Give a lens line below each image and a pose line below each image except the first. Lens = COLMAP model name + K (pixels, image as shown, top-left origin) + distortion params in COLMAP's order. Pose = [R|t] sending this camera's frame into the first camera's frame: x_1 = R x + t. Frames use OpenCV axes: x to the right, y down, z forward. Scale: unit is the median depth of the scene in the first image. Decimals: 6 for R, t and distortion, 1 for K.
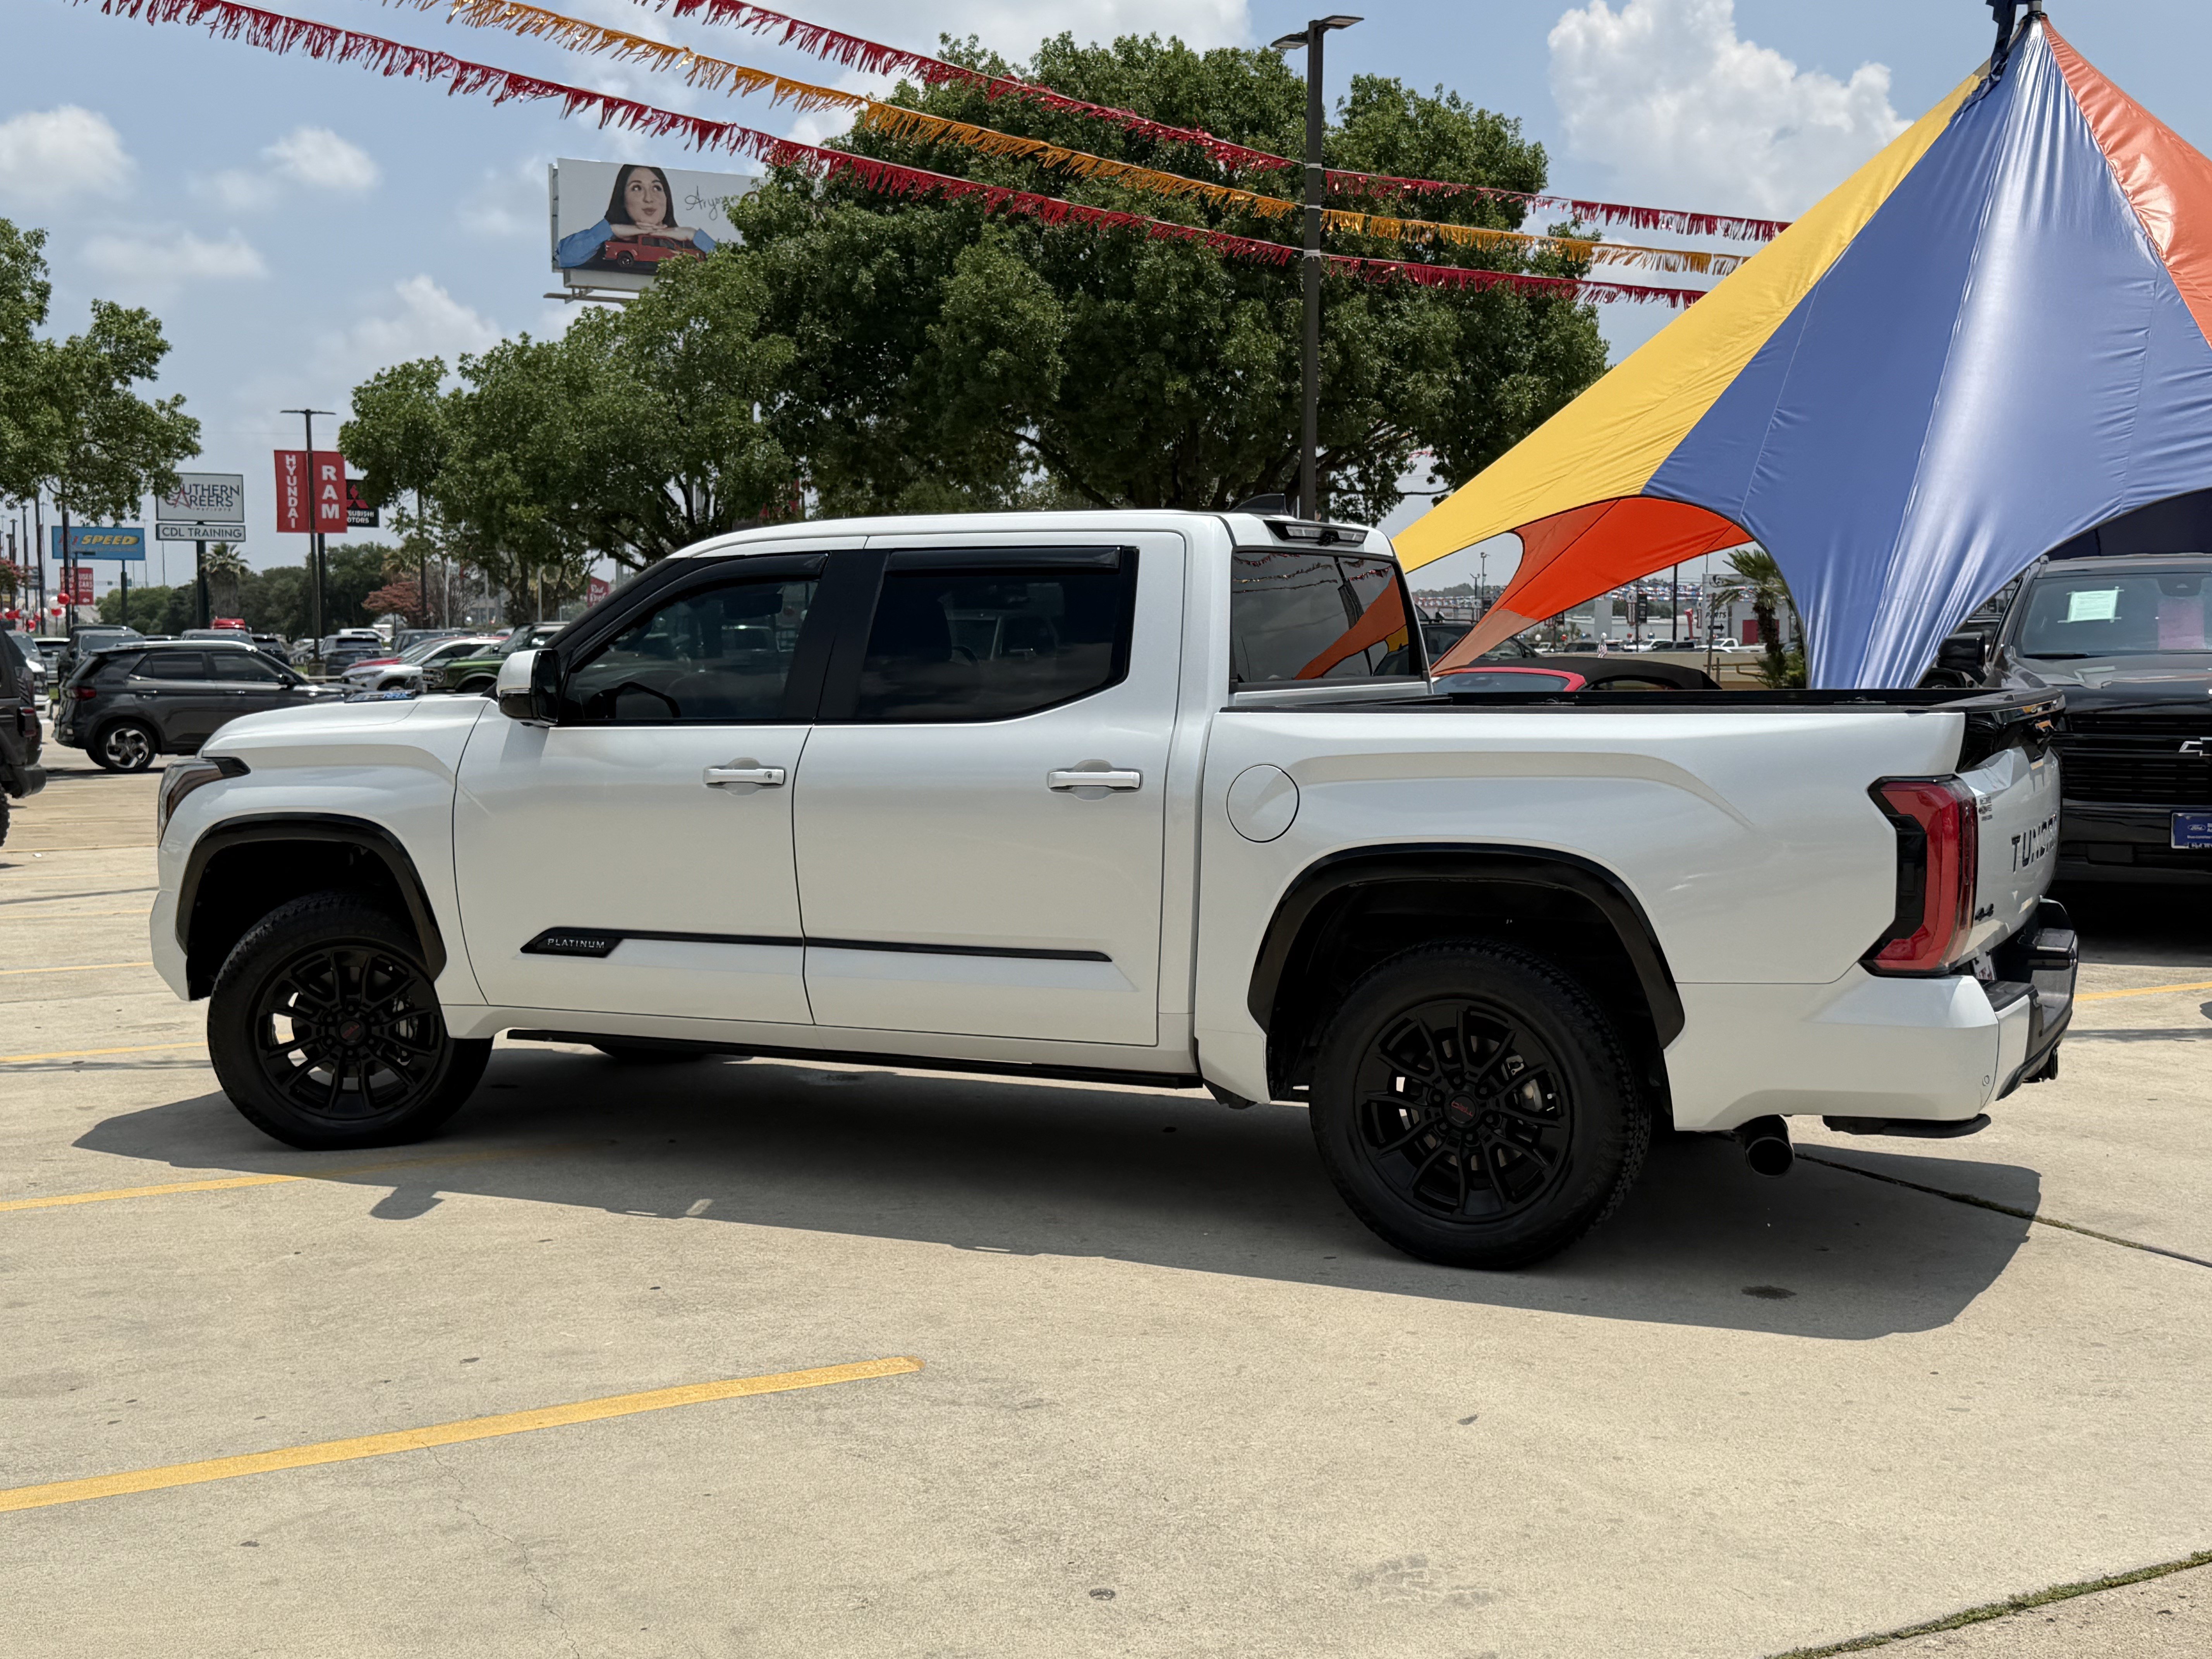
lens RADIAL K [[2504.1, 0, 1115.9], [0, 2504.1, 827.7], [0, 0, 1]] dist [0.177768, -0.453705]
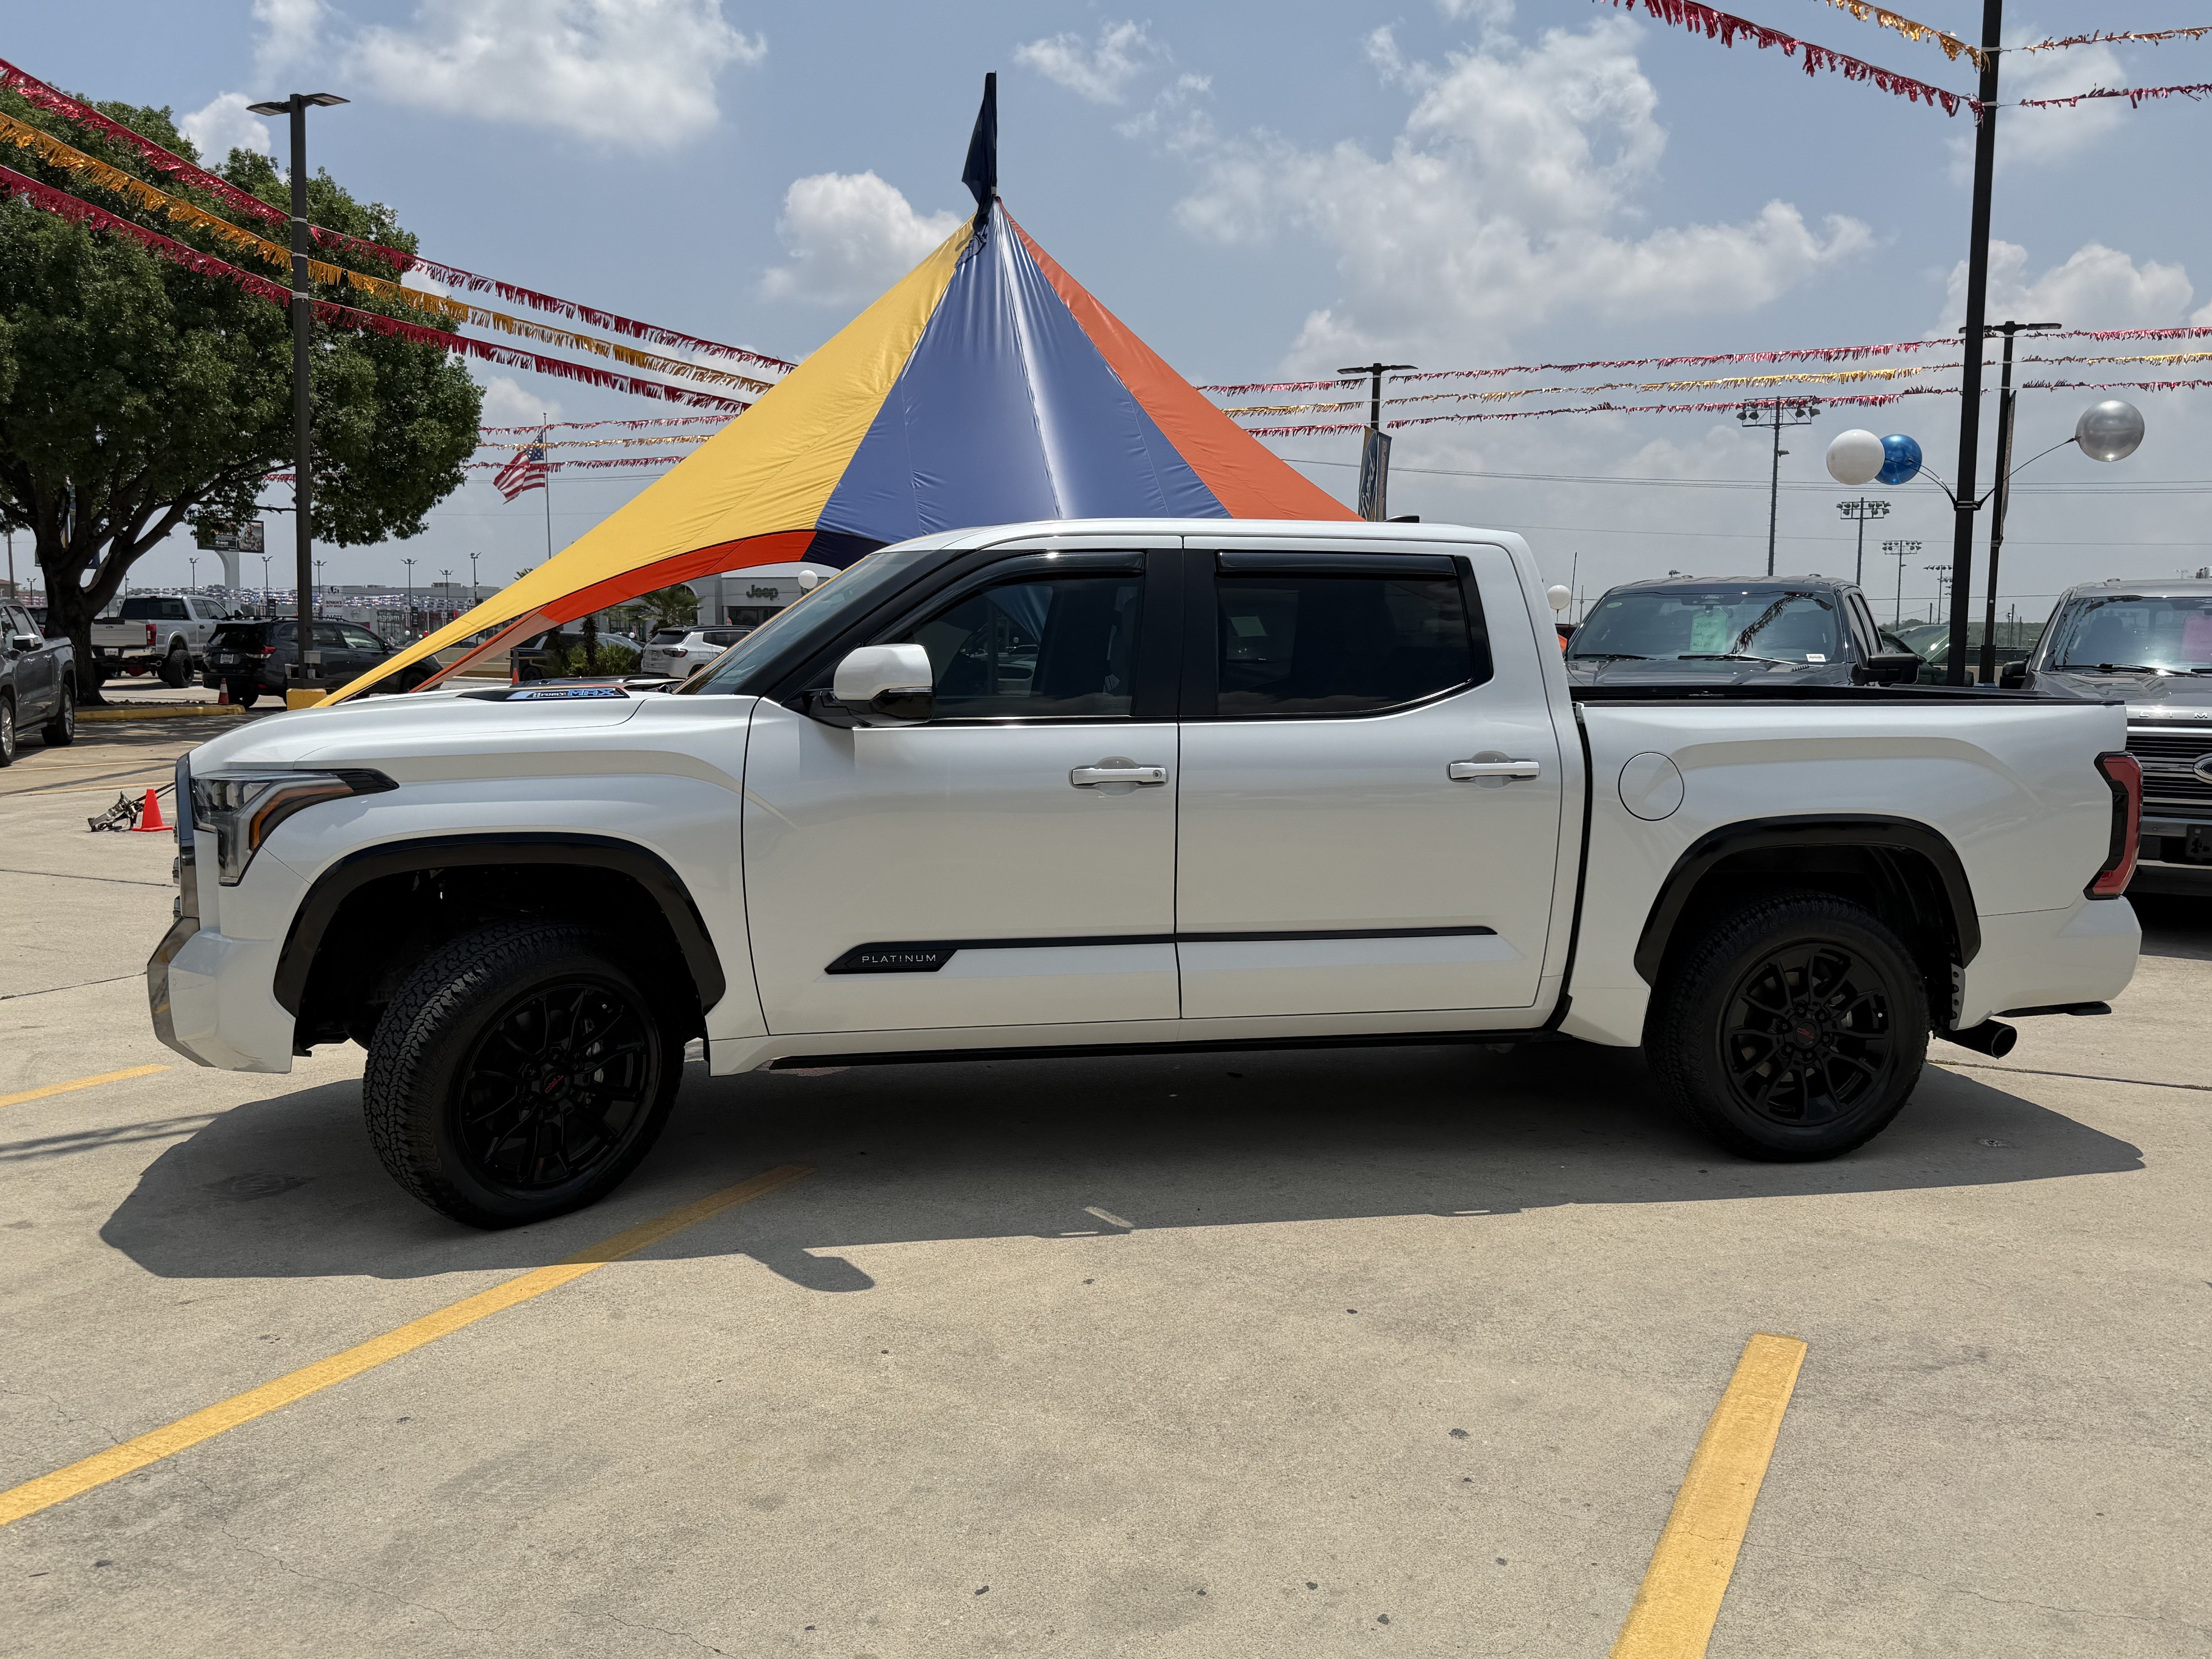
lens RADIAL K [[1818.5, 0, 1098.7], [0, 1818.5, 815.6], [0, 0, 1]] dist [0.151306, -0.291158]
pose [[0.800269, -0.043294, 0.598076, -0.583469], [0.030650, 0.999040, 0.031307, -0.027435], [-0.598857, -0.006723, 0.800828, 0.433360]]
